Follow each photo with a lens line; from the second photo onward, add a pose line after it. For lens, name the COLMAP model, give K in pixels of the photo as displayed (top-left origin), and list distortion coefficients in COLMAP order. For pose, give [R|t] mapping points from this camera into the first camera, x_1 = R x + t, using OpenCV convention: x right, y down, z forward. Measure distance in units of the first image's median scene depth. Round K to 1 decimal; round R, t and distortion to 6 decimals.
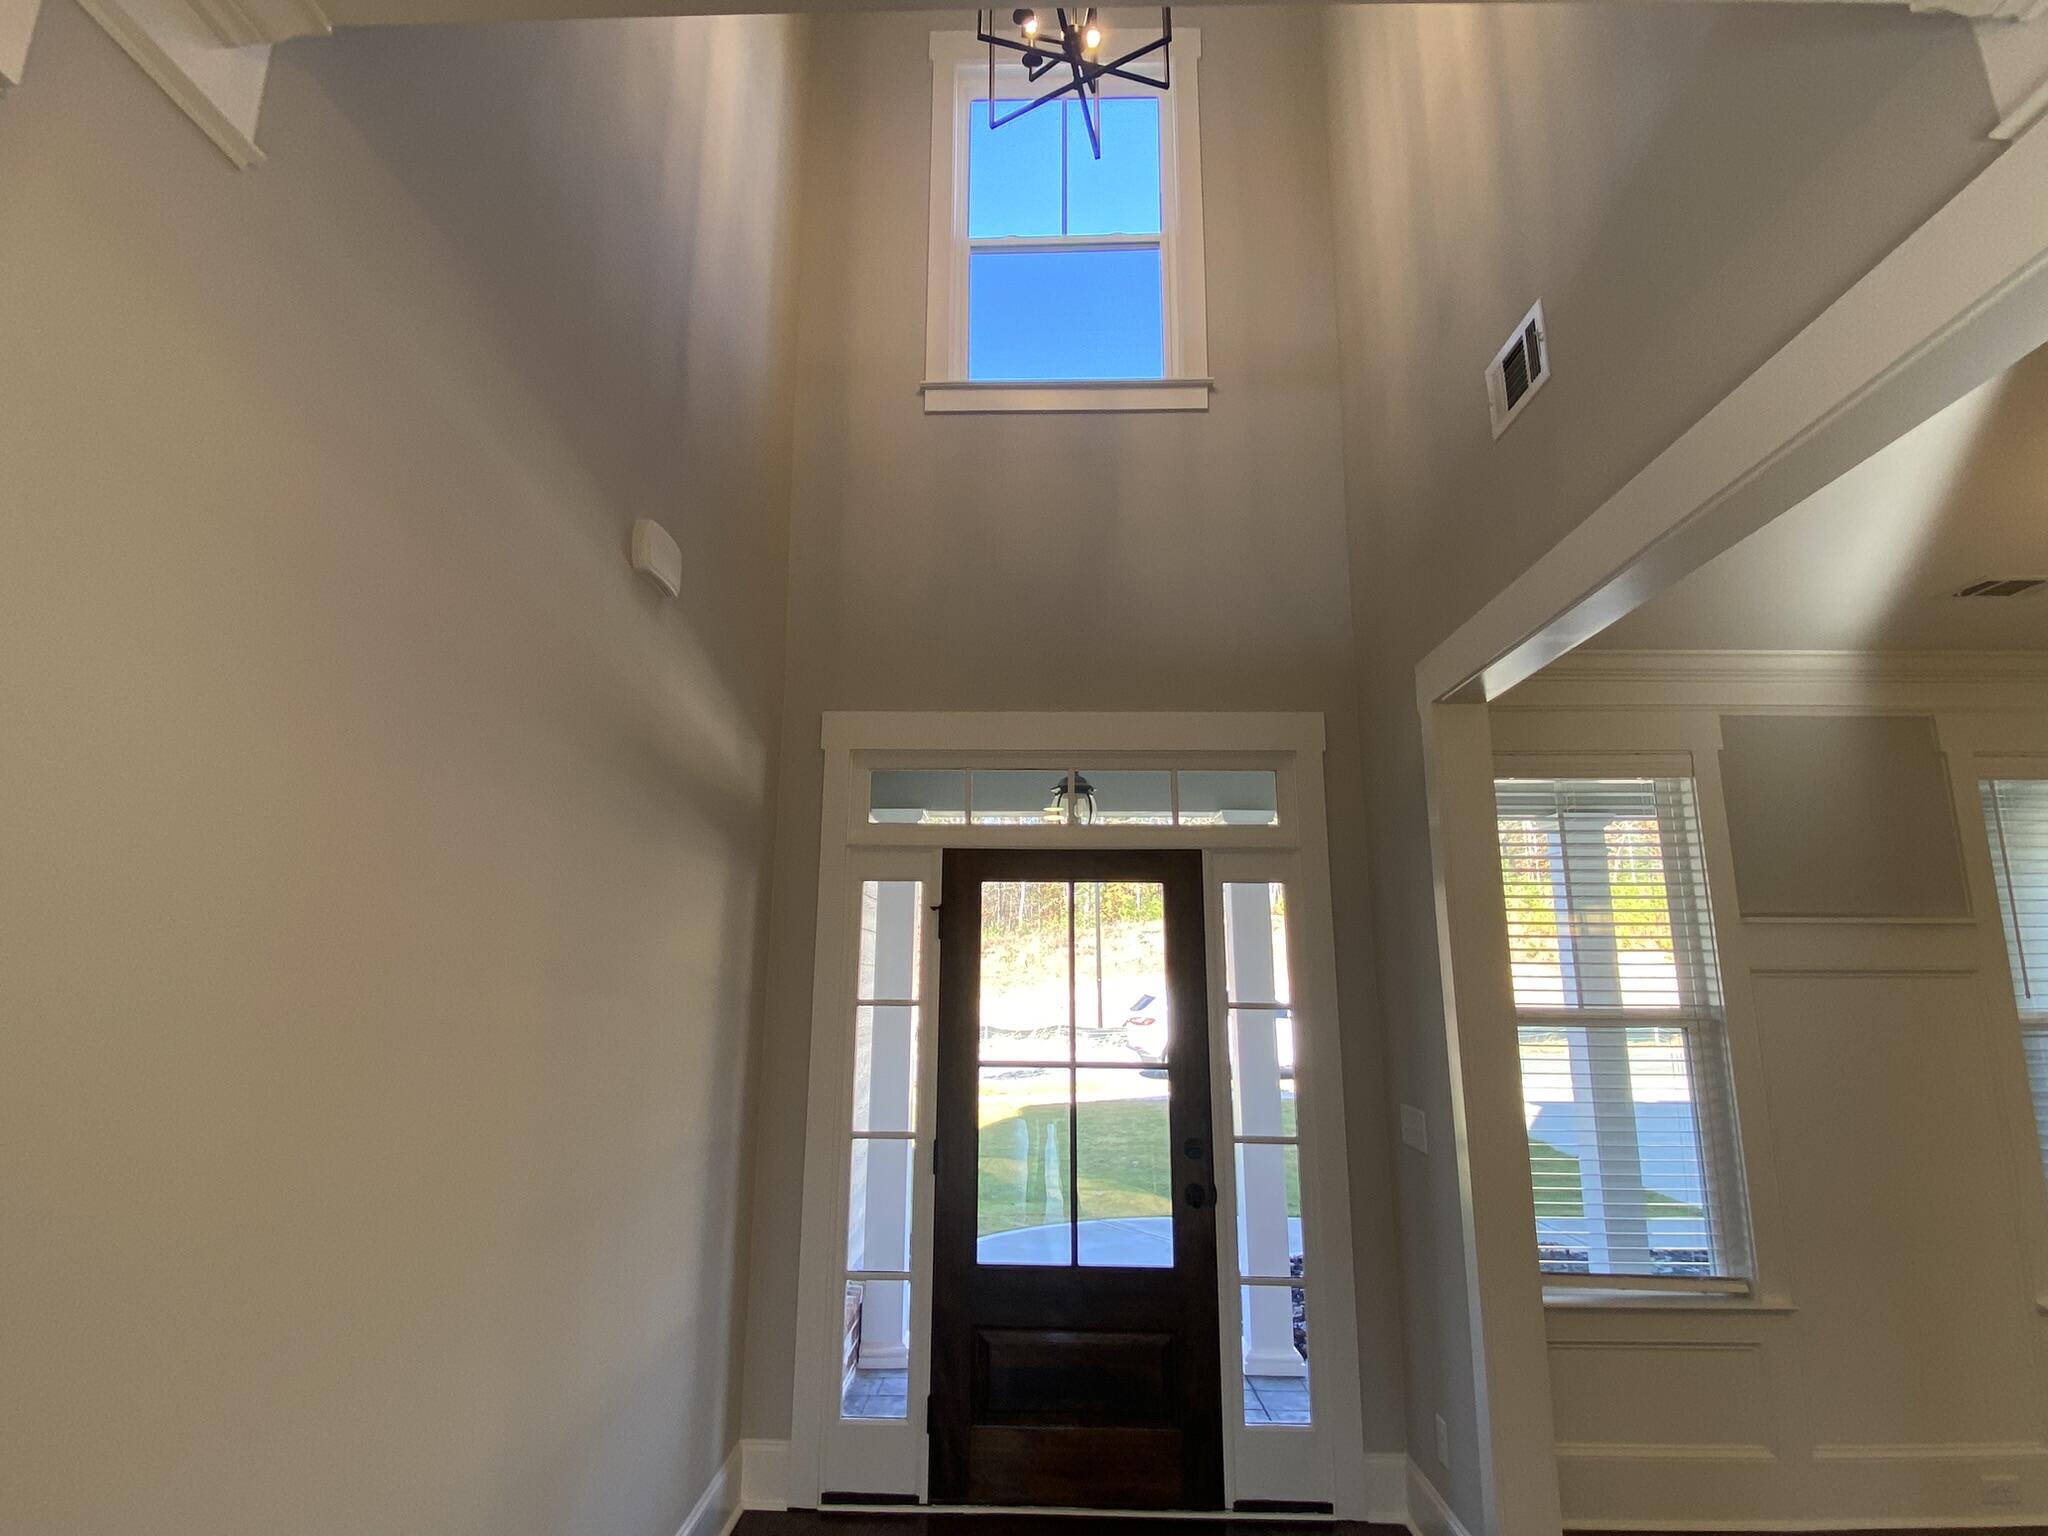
lens RADIAL K [[1022.4, 0, 1024.0], [0, 1022.4, 768.0], [0, 0, 1]] dist [0.010836, -0.011940]
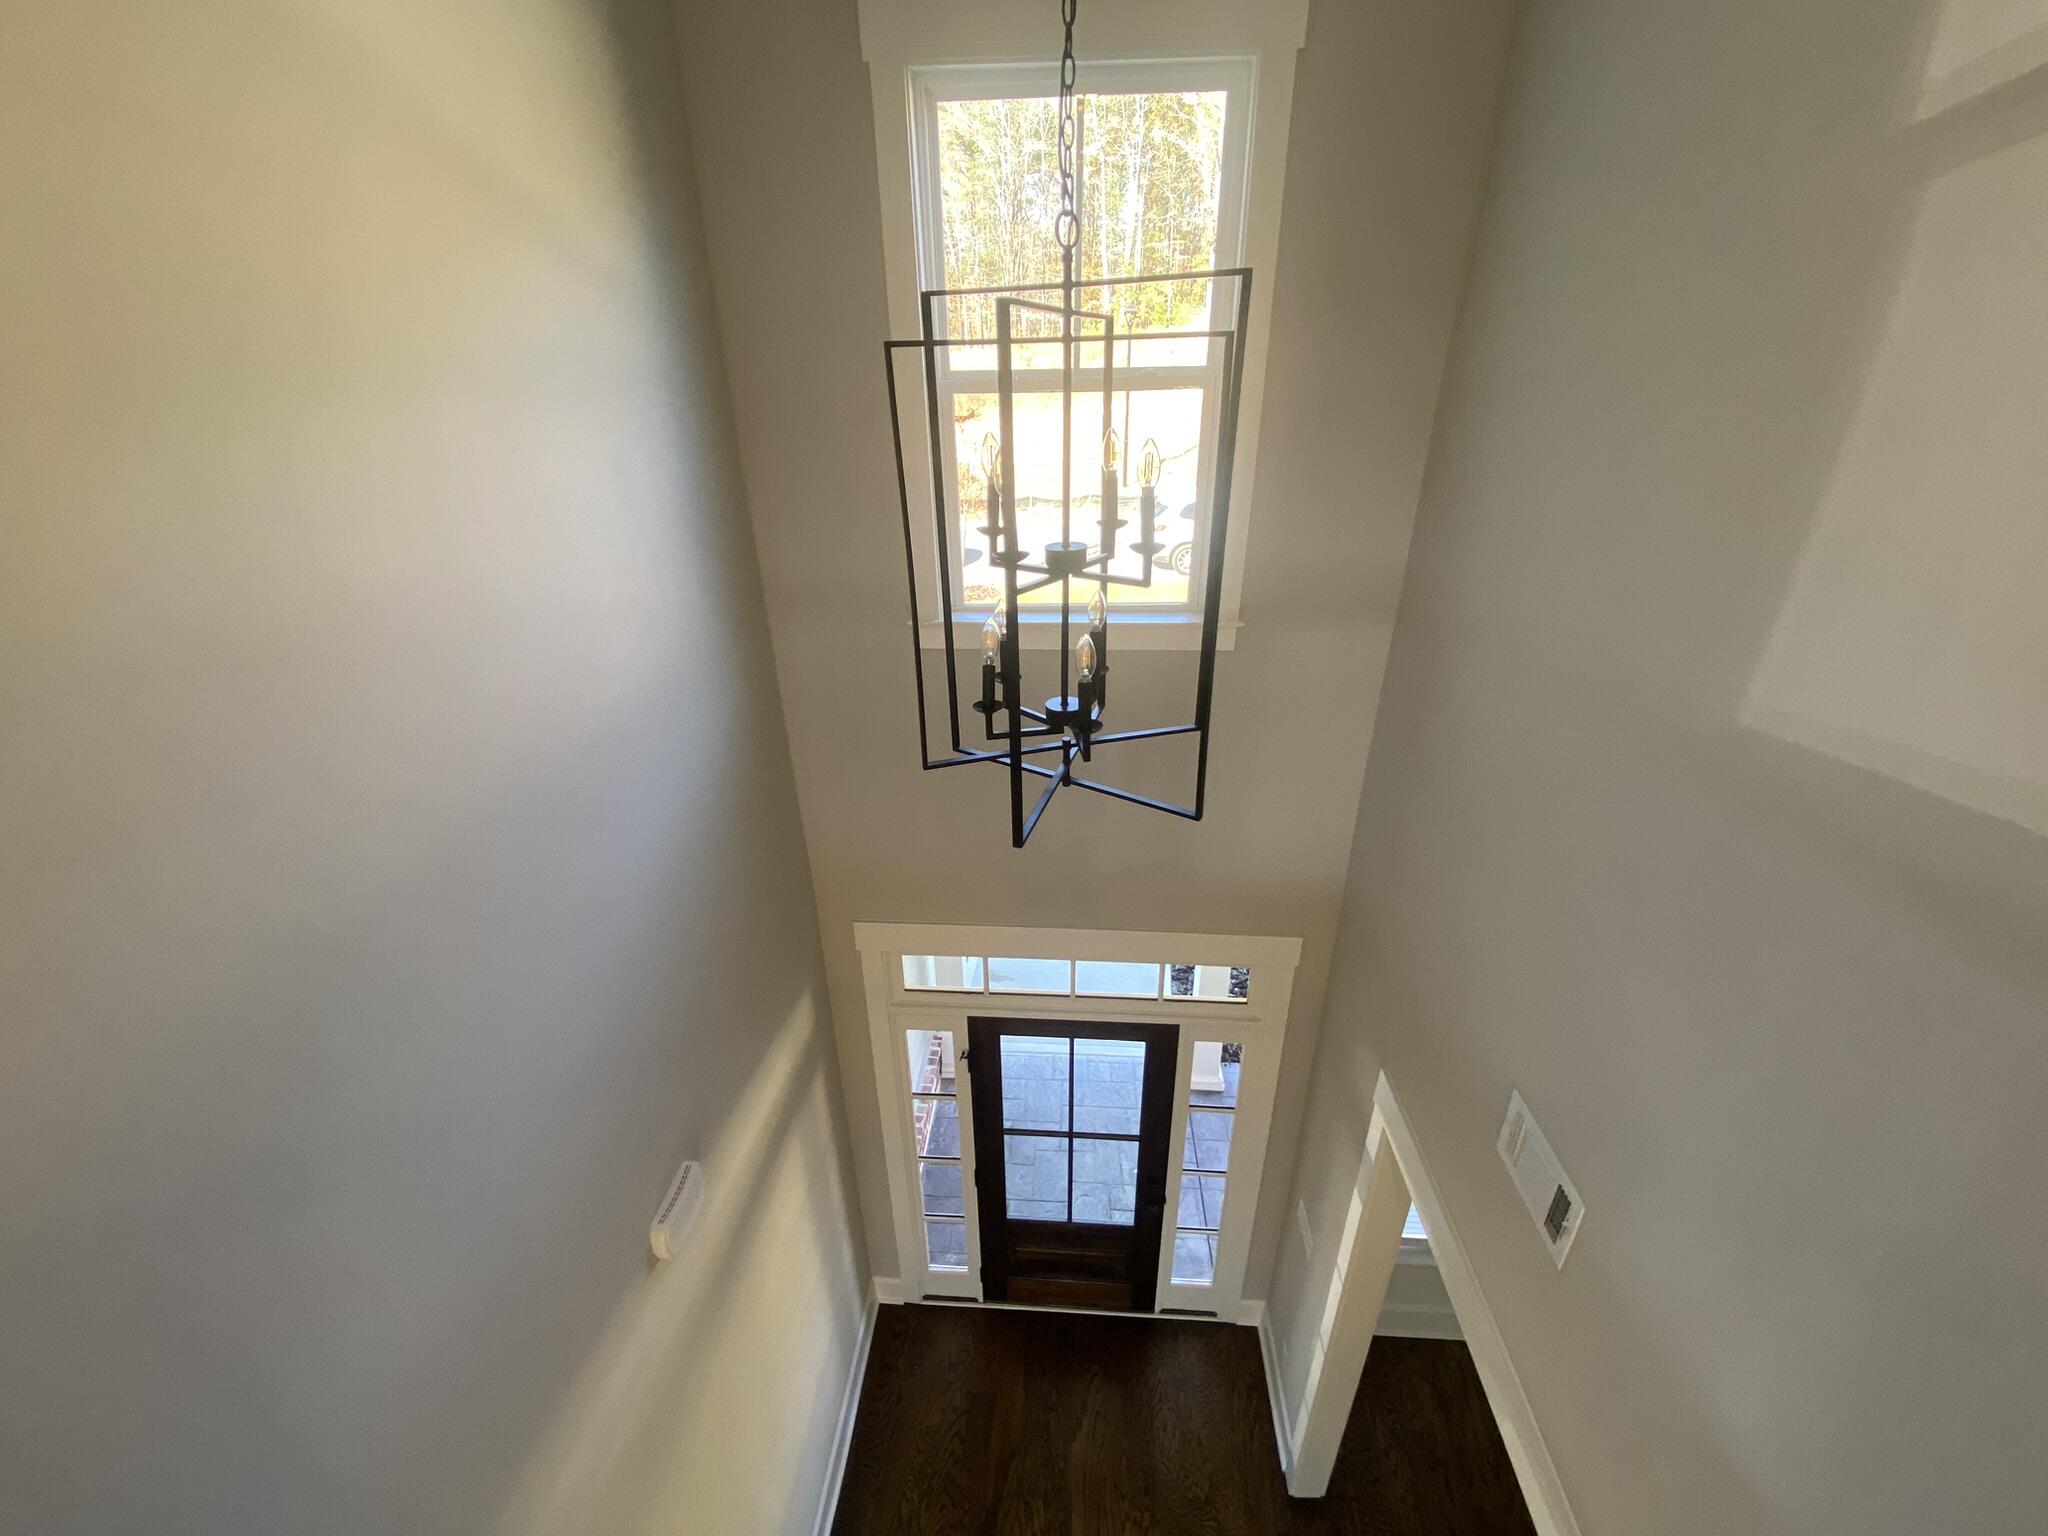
lens RADIAL K [[810.5, 0, 1024.0], [0, 810.5, 768.0], [0, 0, 1]] dist [0.000415, 0.000028]
pose [[0.998794, 0.003579, -0.048975, 0.038636], [0.027231, 0.789578, 0.613045, -0.827172], [0.040864, -0.613639, 0.788528, 0.463900]]
